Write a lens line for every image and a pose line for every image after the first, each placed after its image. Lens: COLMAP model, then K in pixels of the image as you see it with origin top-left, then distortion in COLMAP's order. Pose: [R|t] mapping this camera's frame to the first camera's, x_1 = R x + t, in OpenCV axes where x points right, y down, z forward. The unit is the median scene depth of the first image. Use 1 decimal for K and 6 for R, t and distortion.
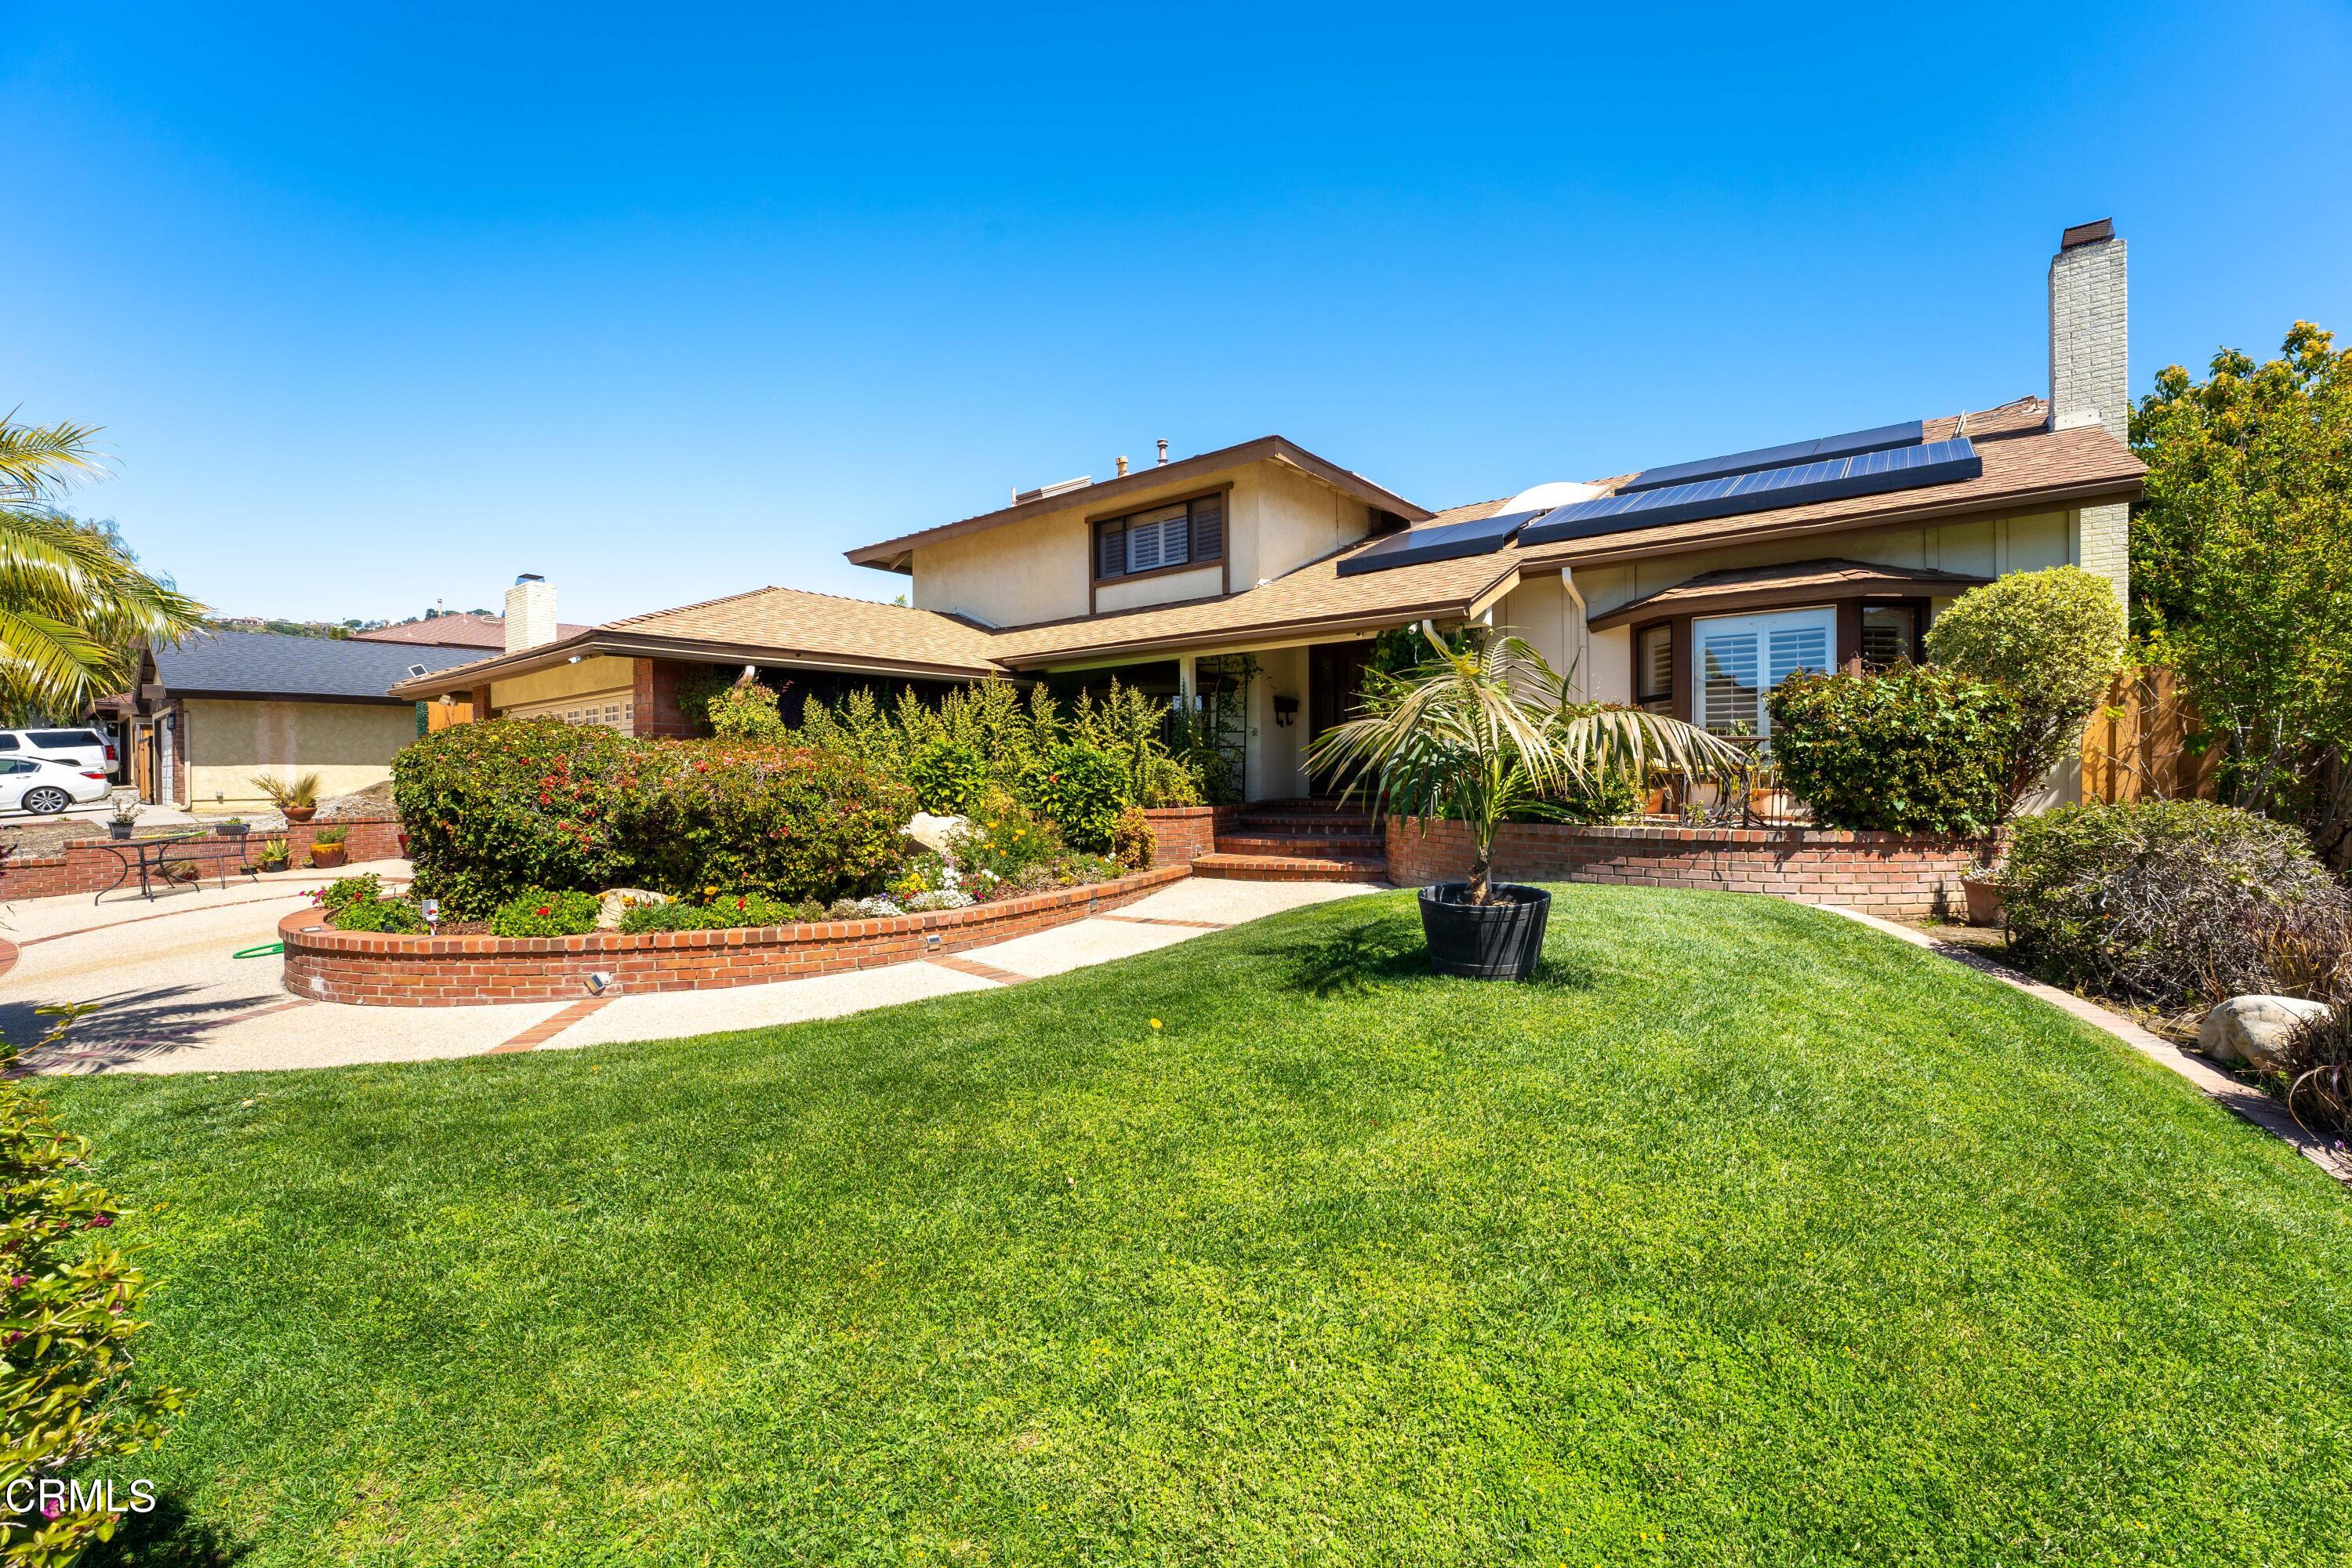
lens RADIAL K [[962.4, 0, 1188.9], [0, 962.4, 775.2], [0, 0, 1]] dist [-0.029953, 0.004439]
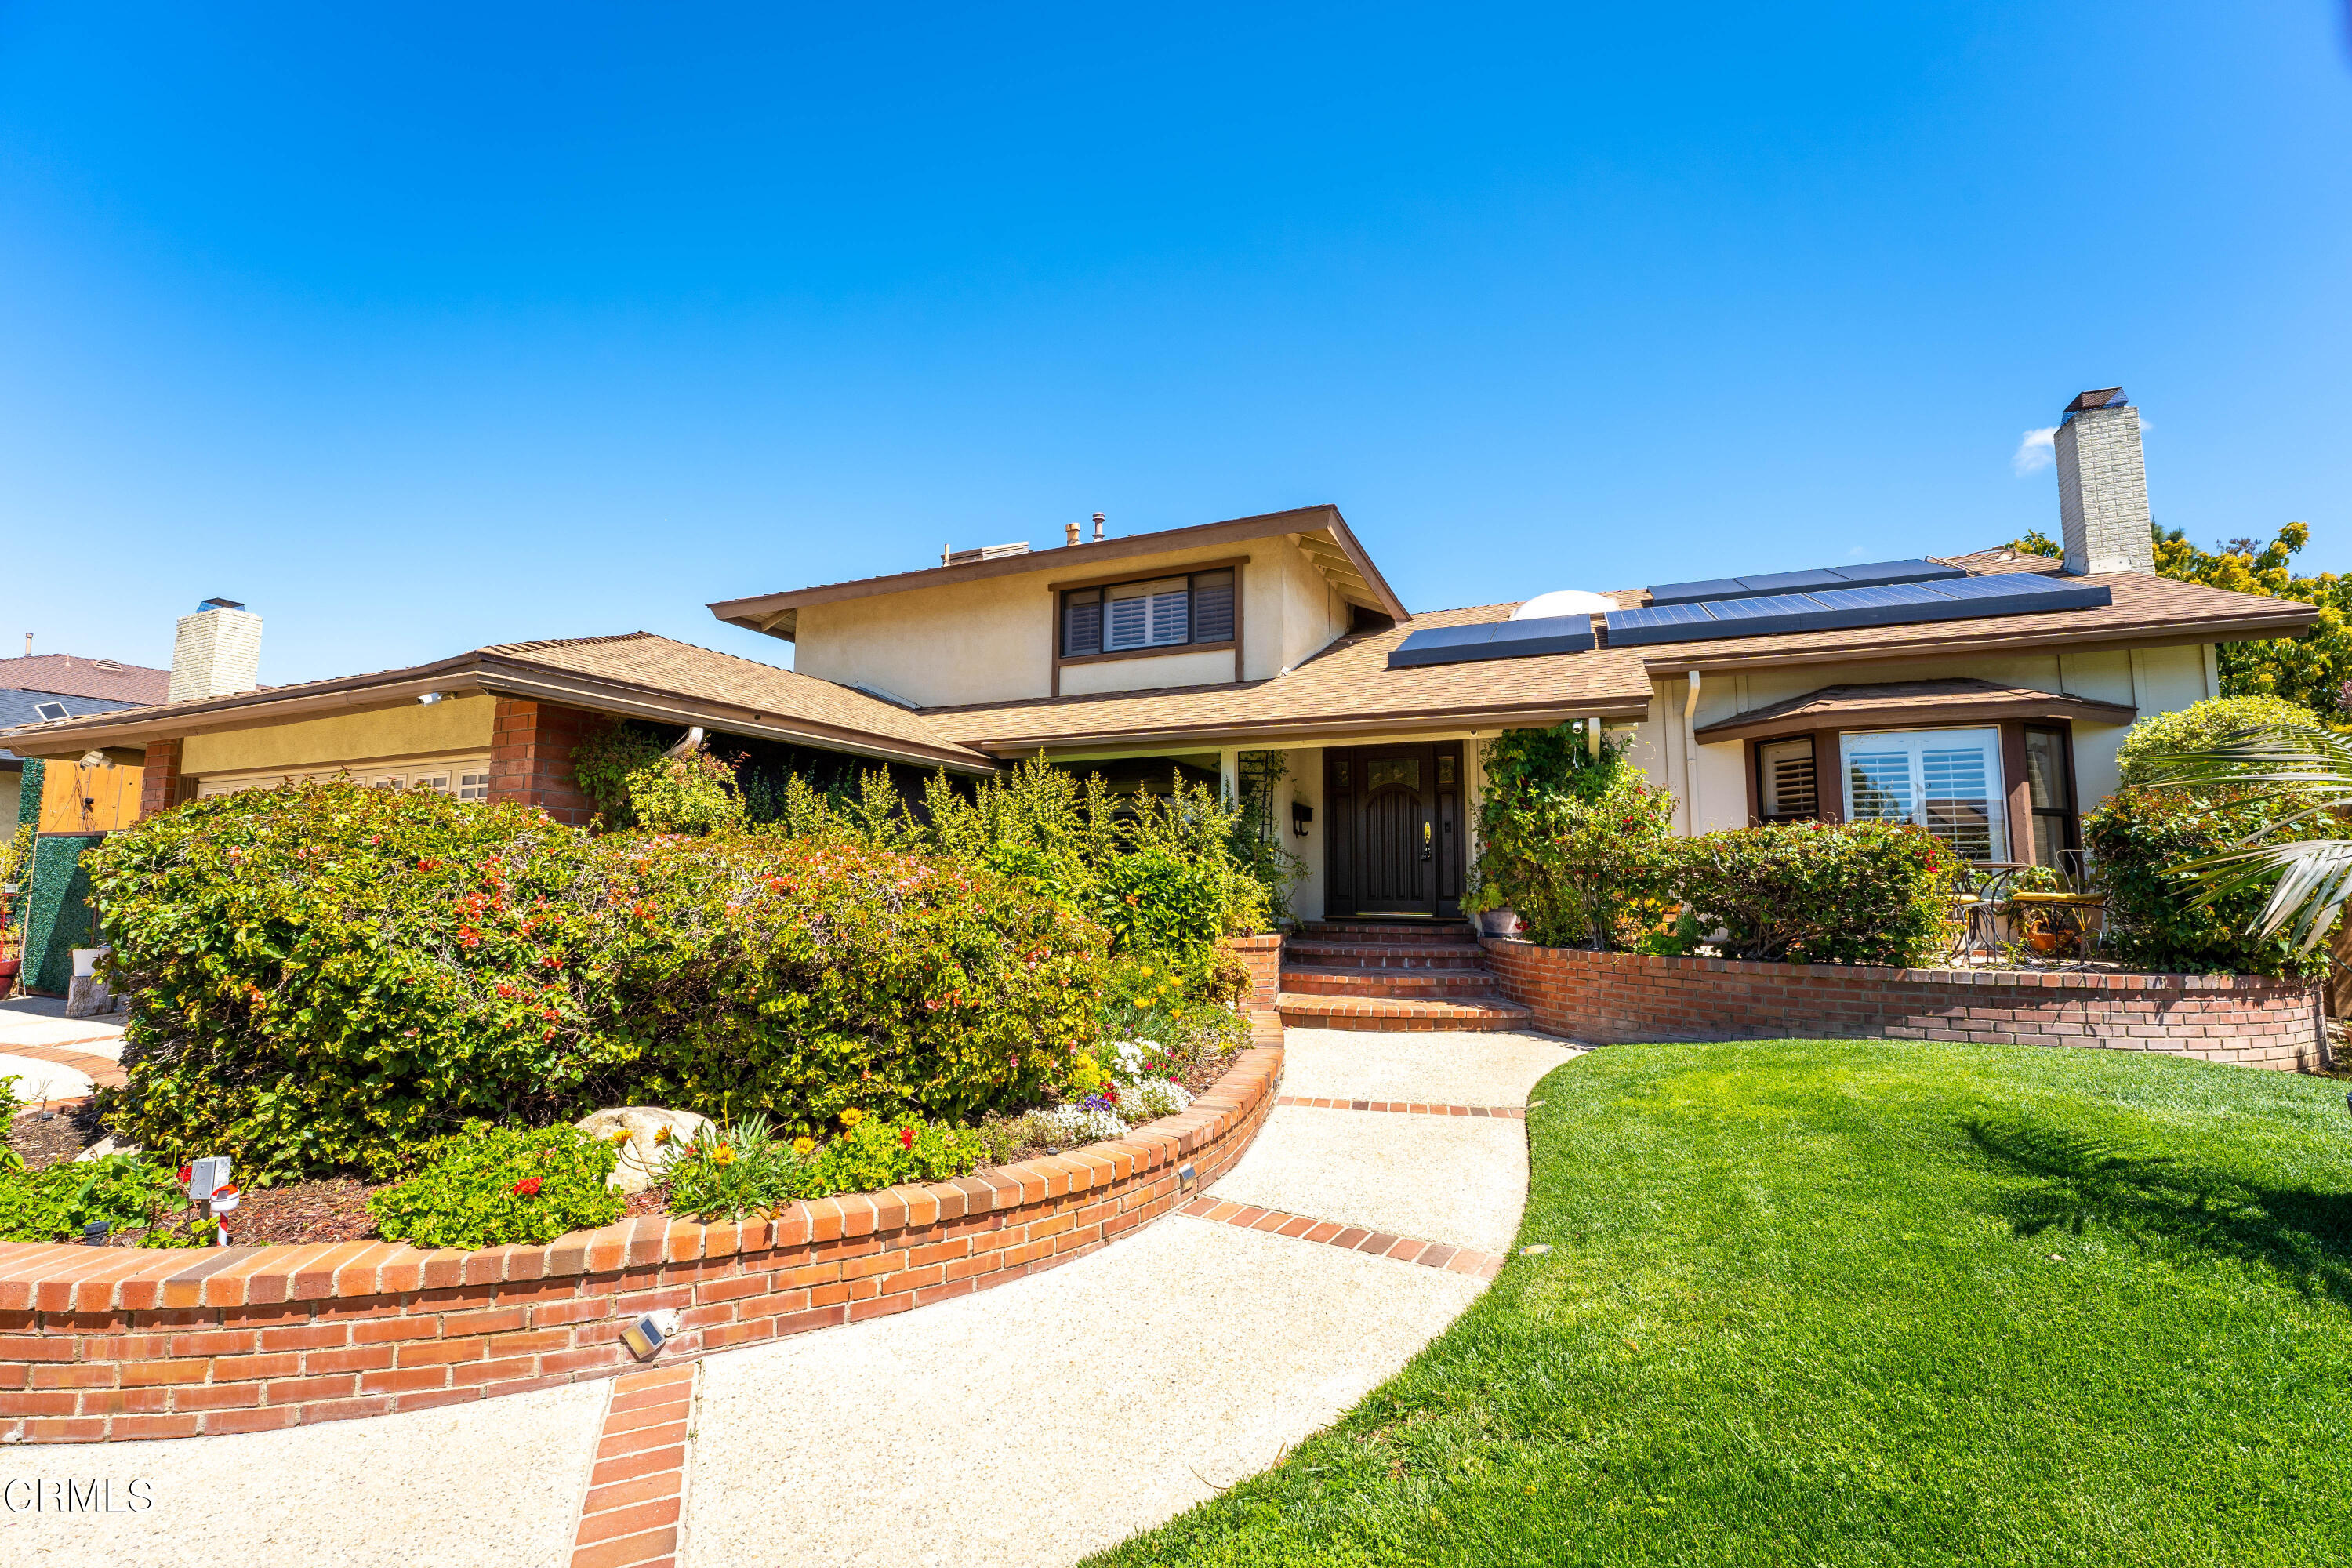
lens RADIAL K [[962.4, 0, 1197.7], [0, 962.4, 776.8], [0, 0, 1]] dist [-0.029953, 0.004439]
pose [[0.967473, 0.043467, 0.249211, -0.302571], [-0.015195, 0.993334, -0.114266, -0.006986], [-0.252517, 0.106763, 0.961684, 0.275058]]
